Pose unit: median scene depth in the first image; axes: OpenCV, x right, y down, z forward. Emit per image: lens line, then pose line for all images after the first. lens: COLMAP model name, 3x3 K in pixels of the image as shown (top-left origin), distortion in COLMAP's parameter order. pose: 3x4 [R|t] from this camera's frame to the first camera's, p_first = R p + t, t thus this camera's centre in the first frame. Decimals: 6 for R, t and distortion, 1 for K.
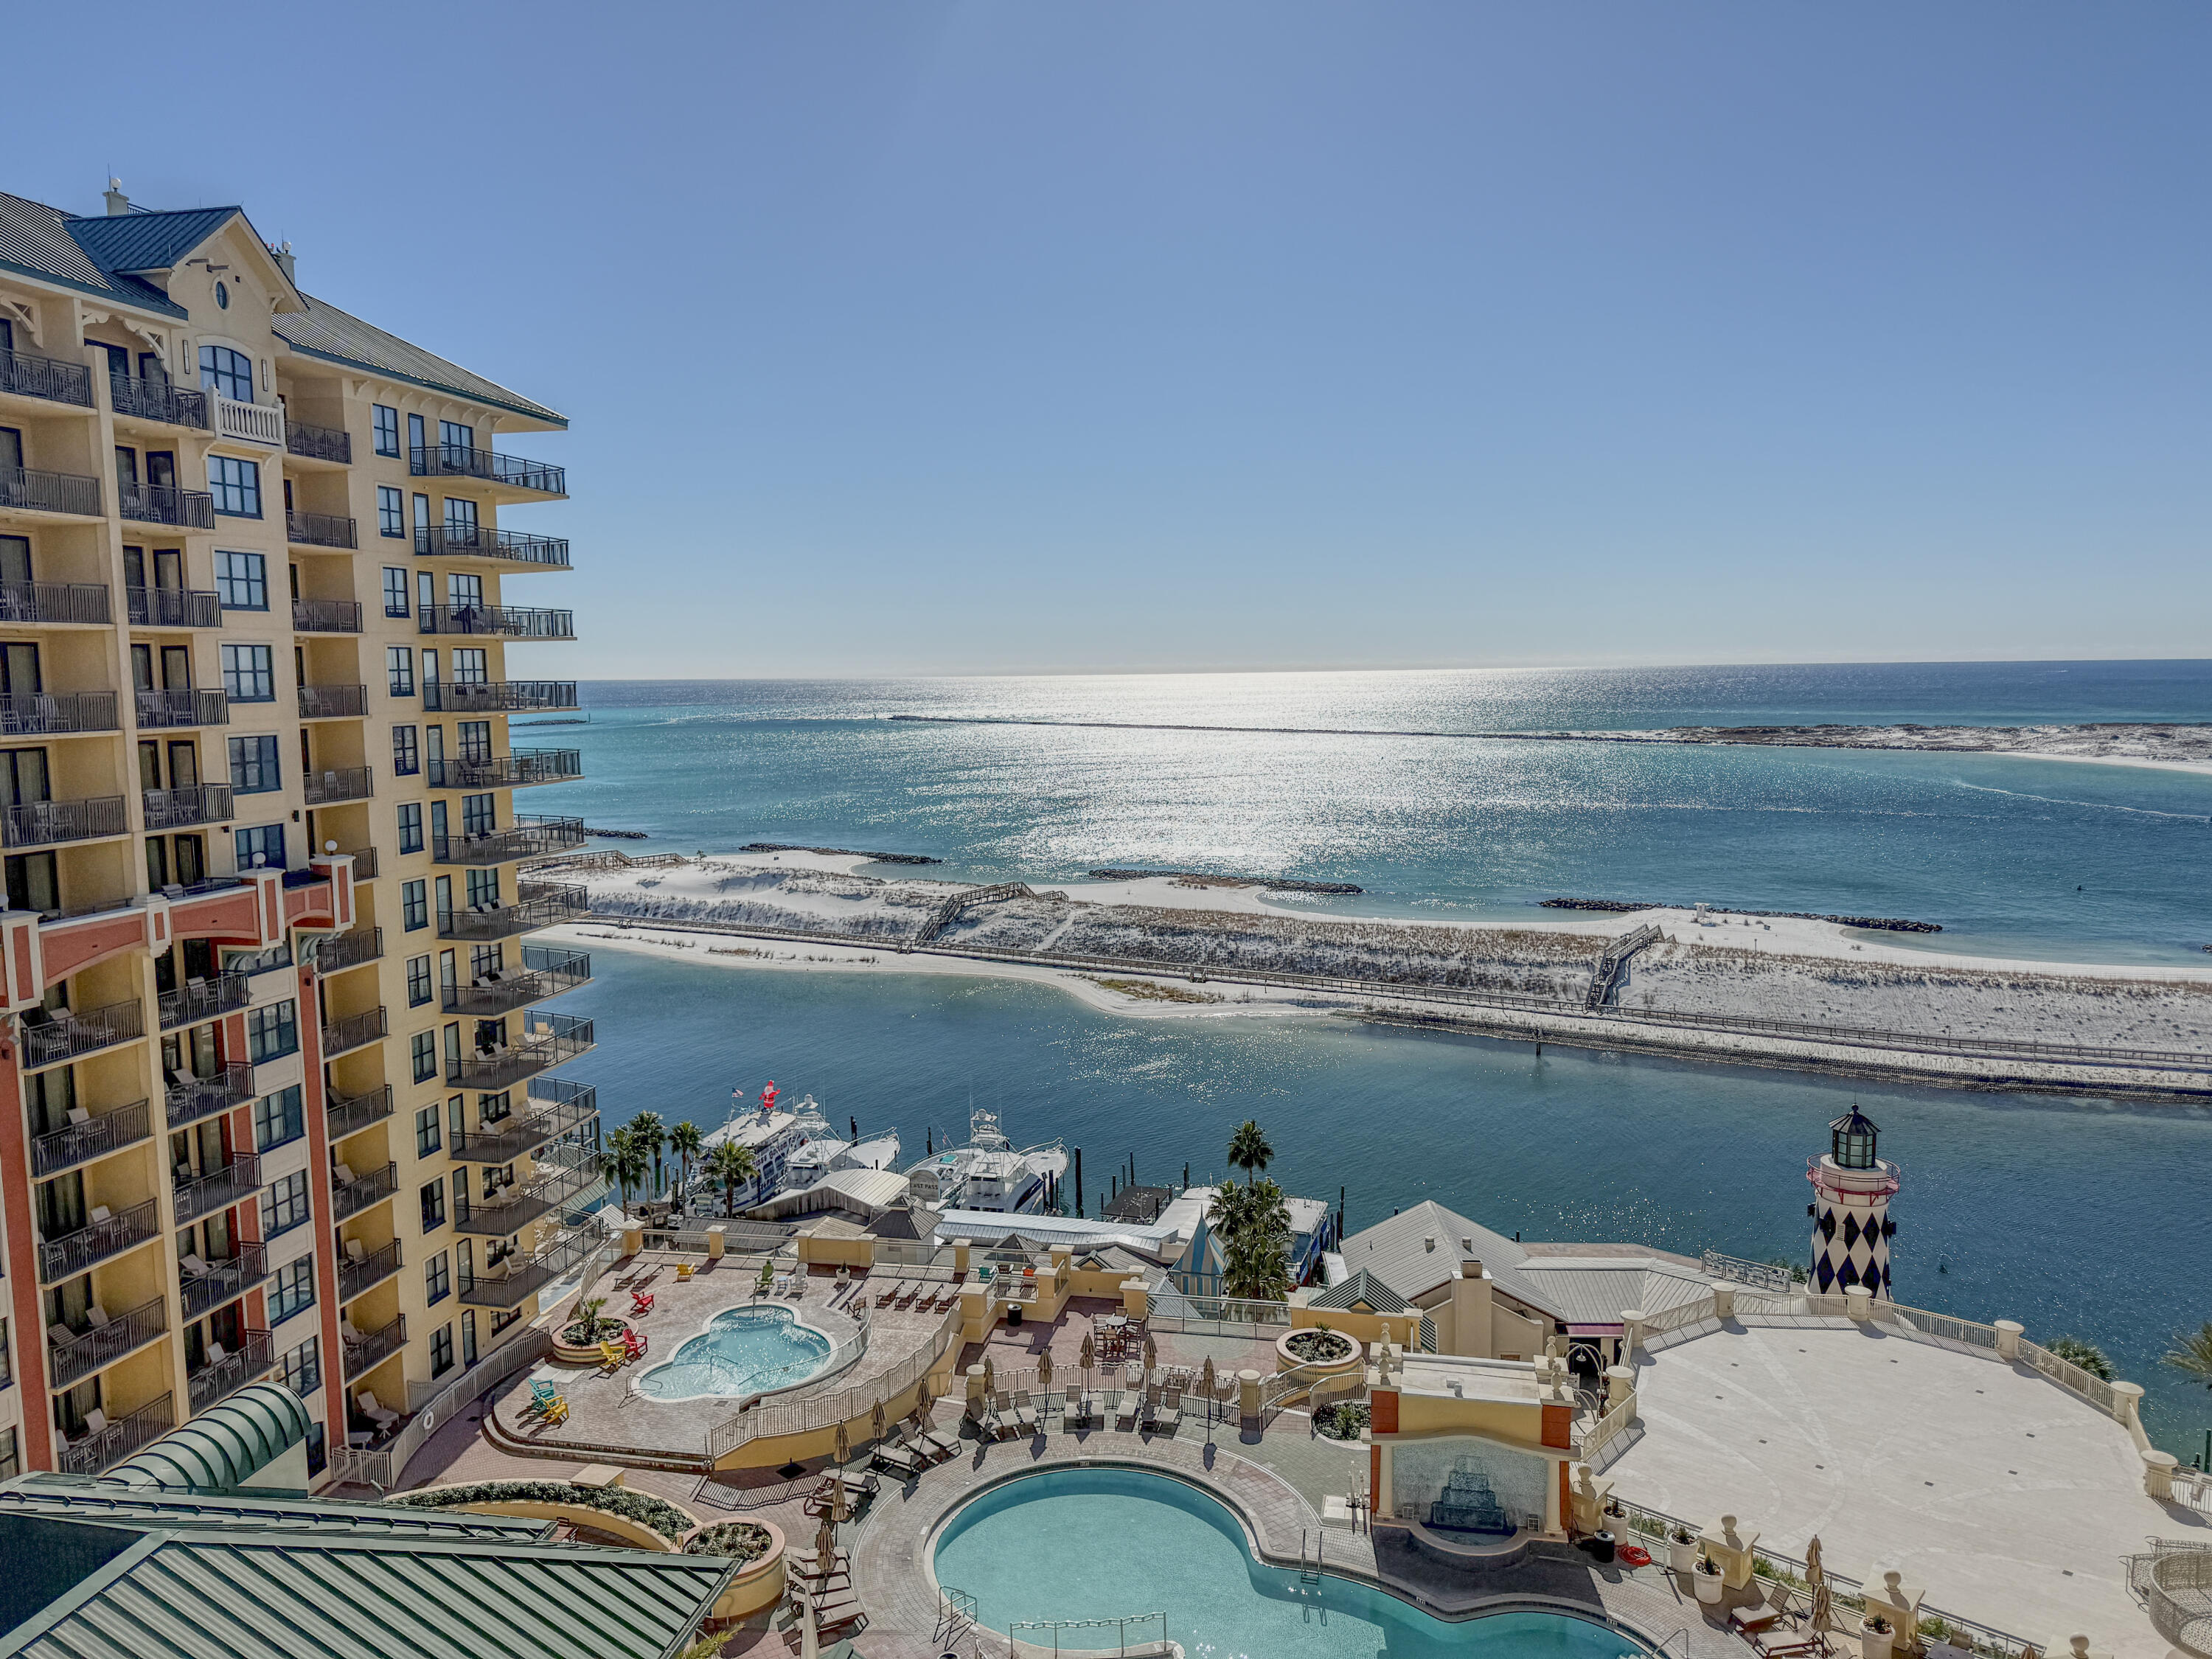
lens RADIAL K [[1566.5, 0, 1102.9], [0, 1566.5, 837.9], [0, 0, 1]] dist [0.048229, -0.058314]
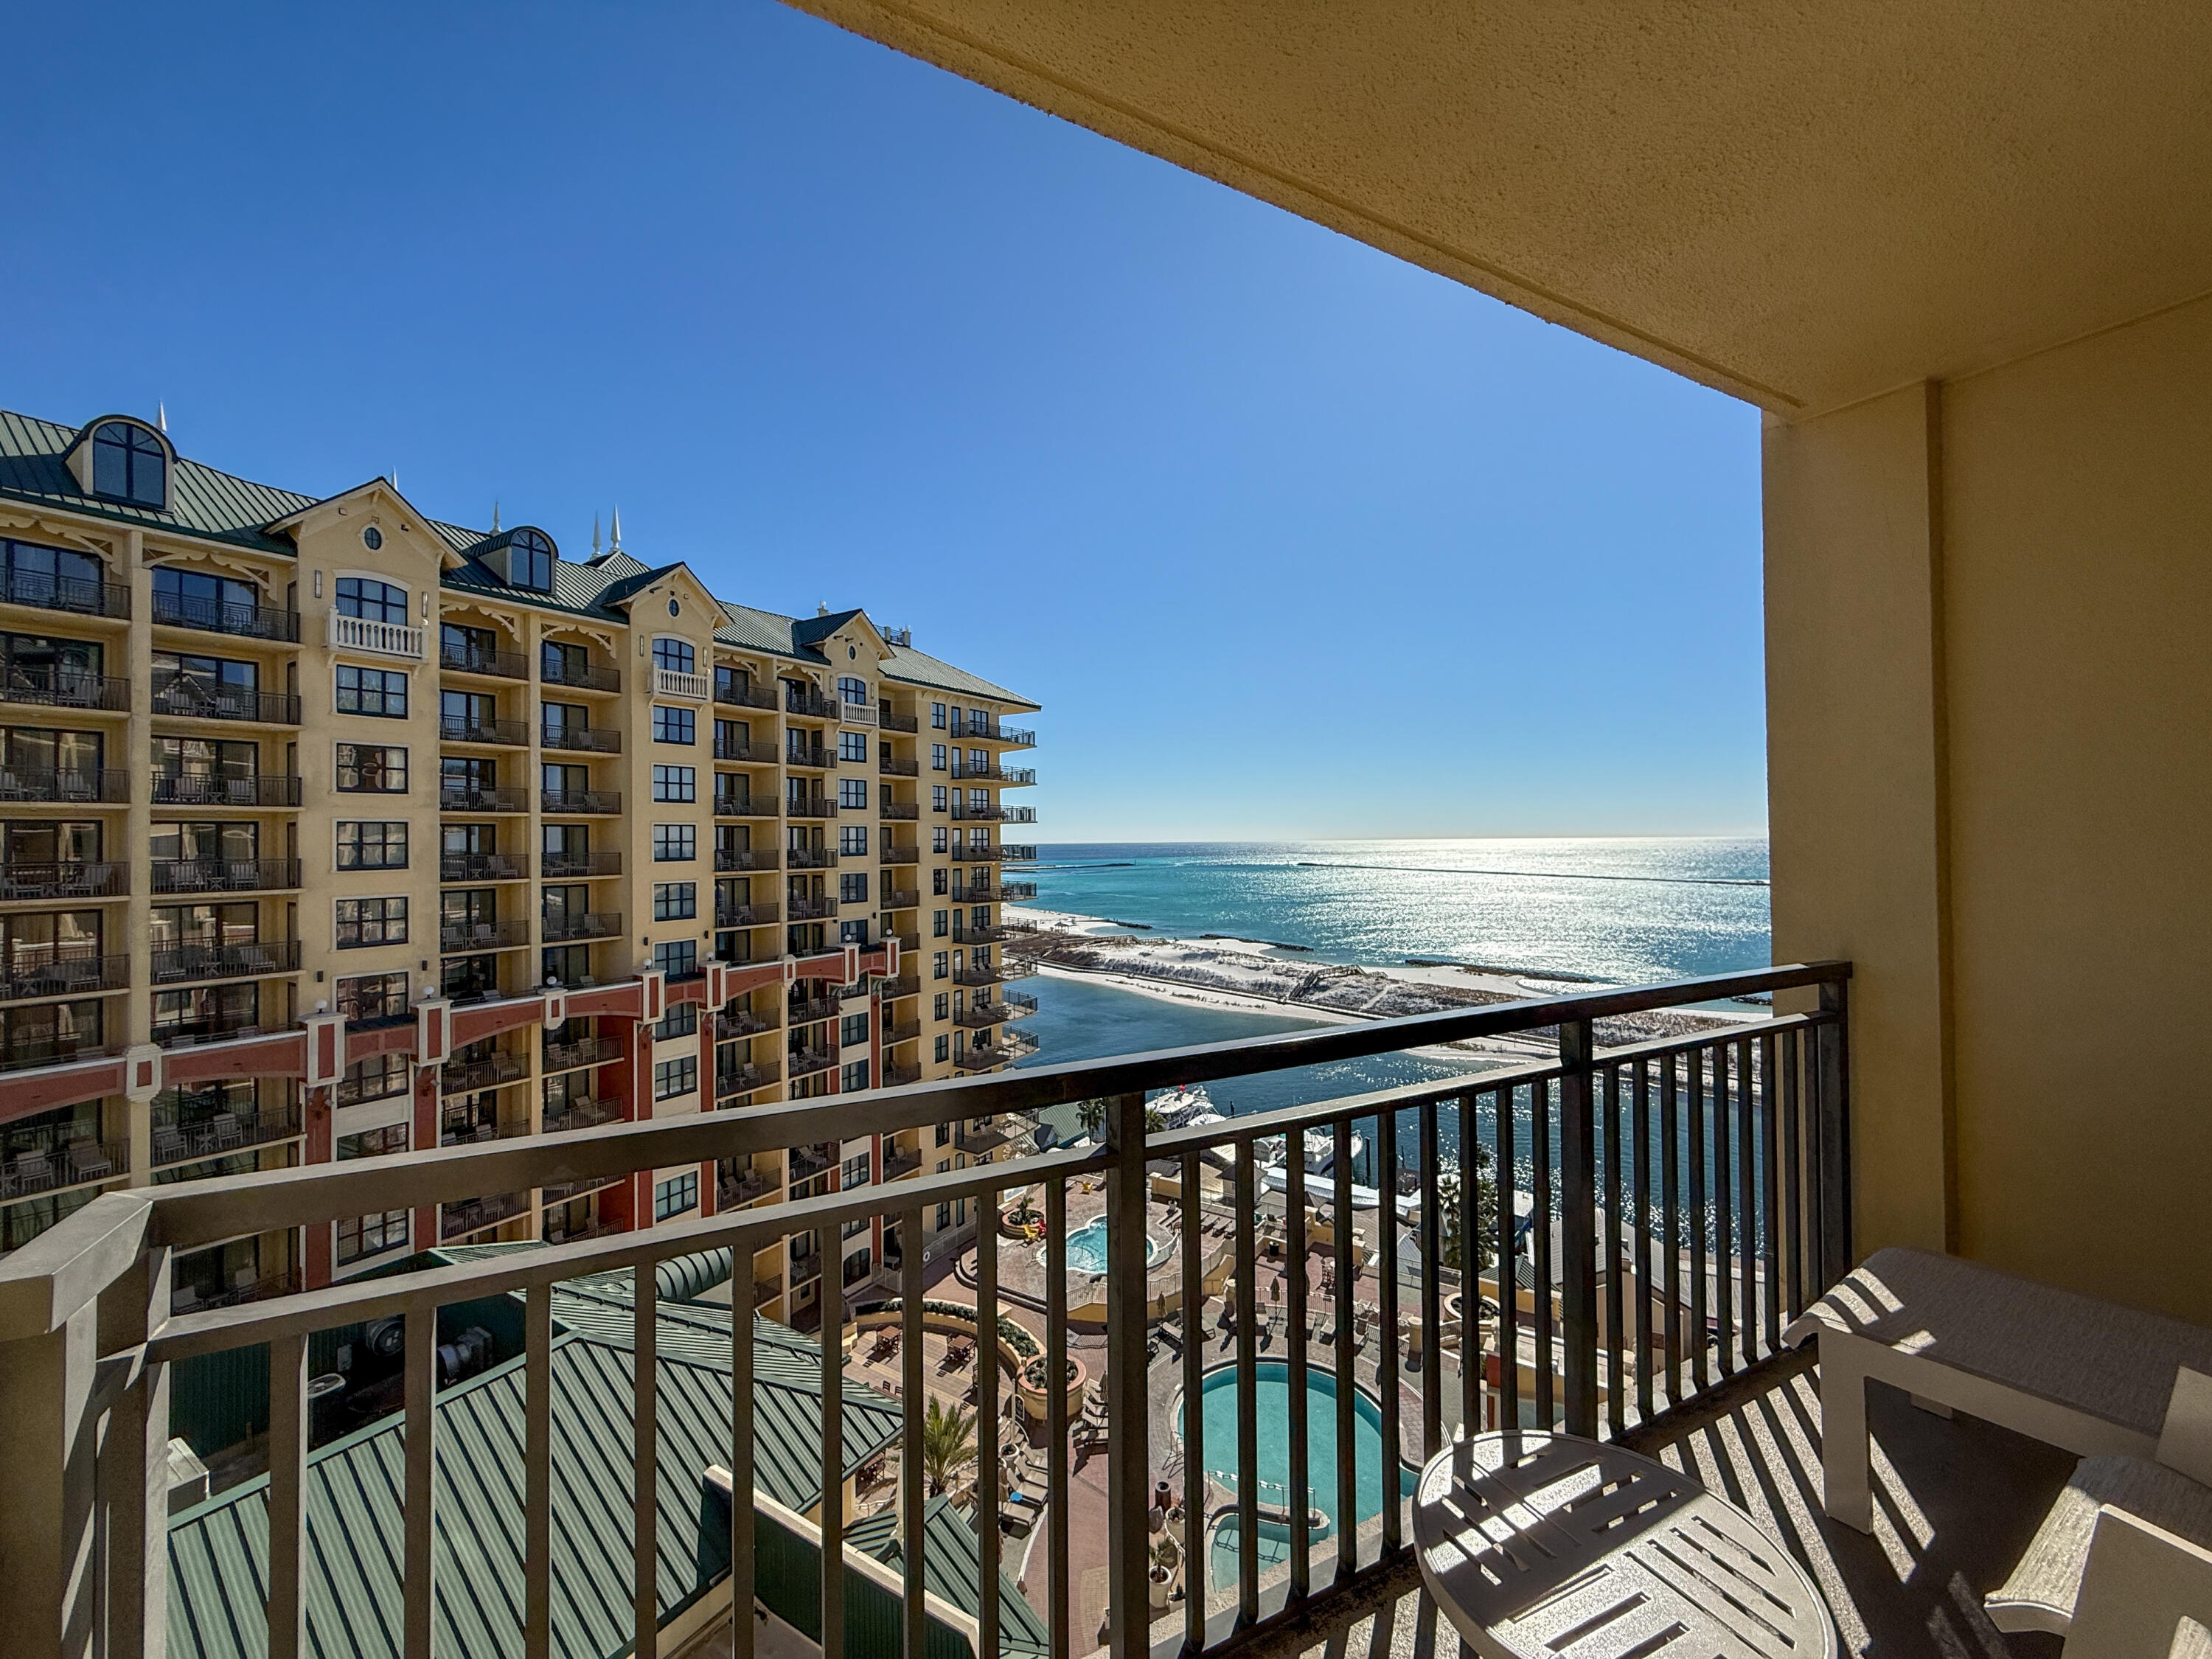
lens RADIAL K [[880.6, 0, 1099.3], [0, 880.6, 830.9], [0, 0, 1]] dist [0.002051, -0.000372]
pose [[0.934791, -0.000810, -0.355197, 0.109698], [-0.039641, 0.993512, -0.106592, -0.011623], [0.352979, 0.113722, 0.928694, 0.086959]]
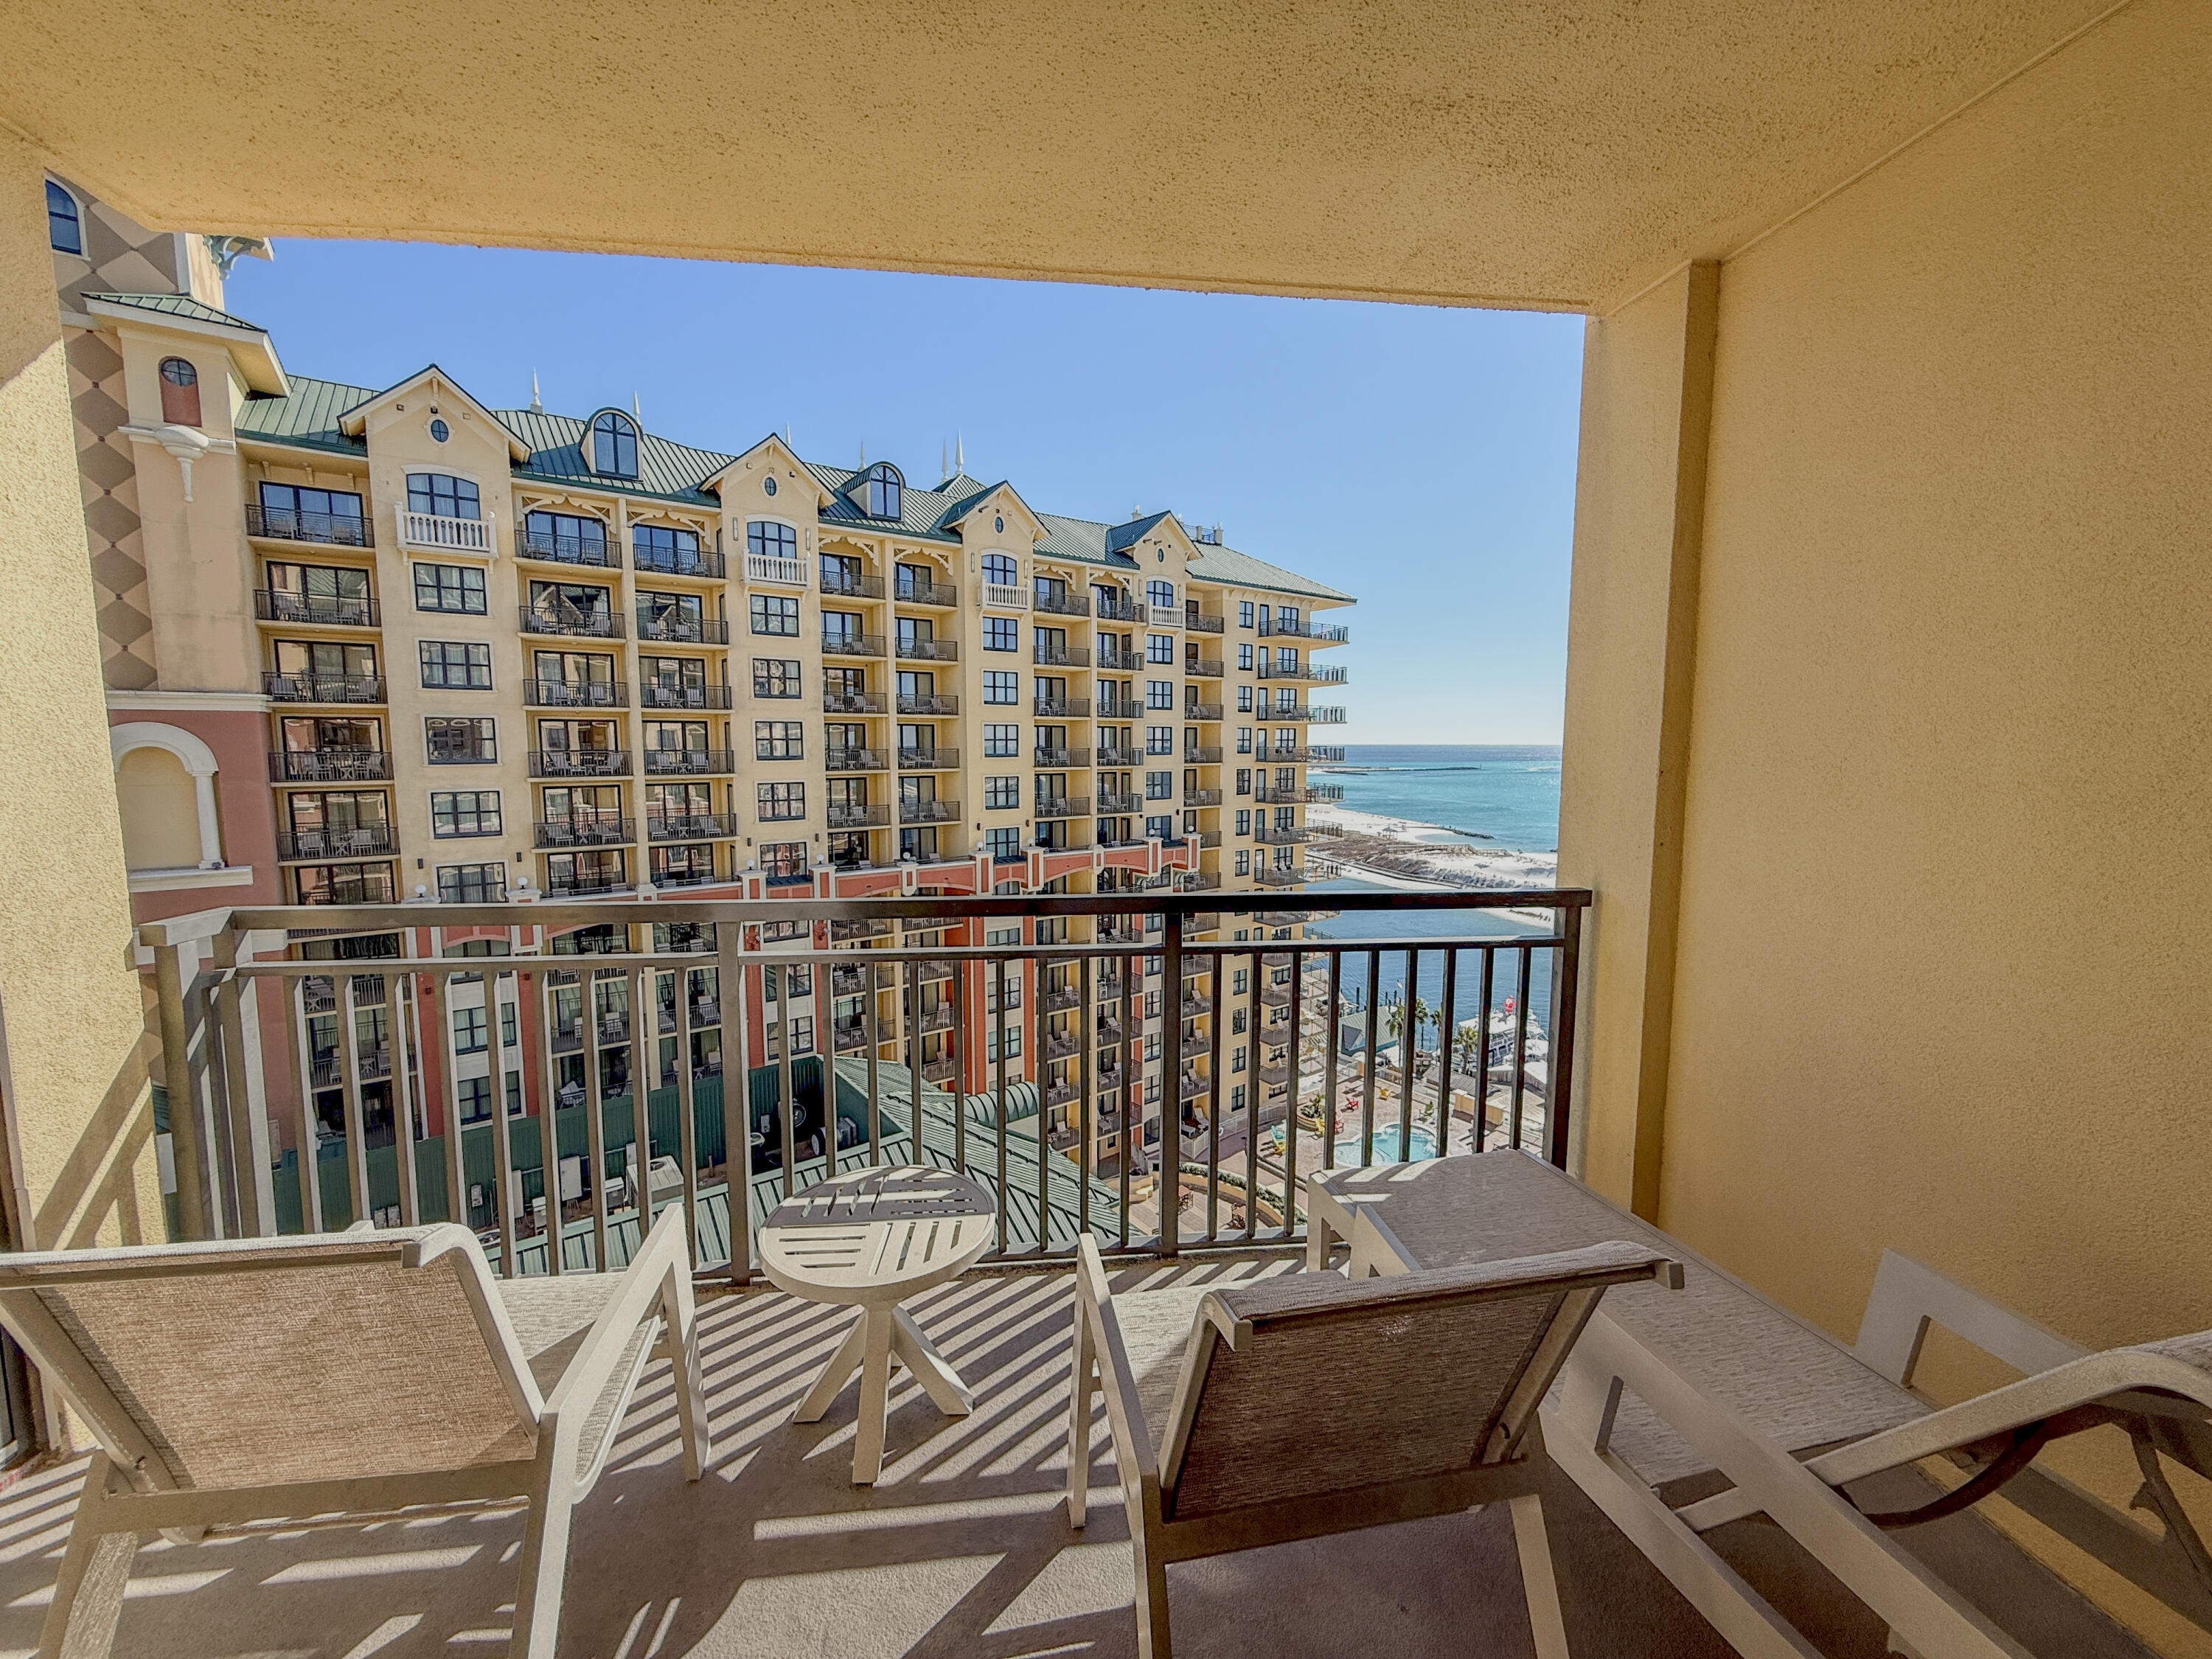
lens RADIAL K [[880.6, 0, 1099.3], [0, 880.6, 830.9], [0, 0, 1]] dist [0.002051, -0.000372]
pose [[0.743983, 0.079807, -0.663415, 0.141220], [-0.081163, 0.996284, 0.028831, -0.013194], [0.663251, 0.032395, 0.747696, 0.092308]]
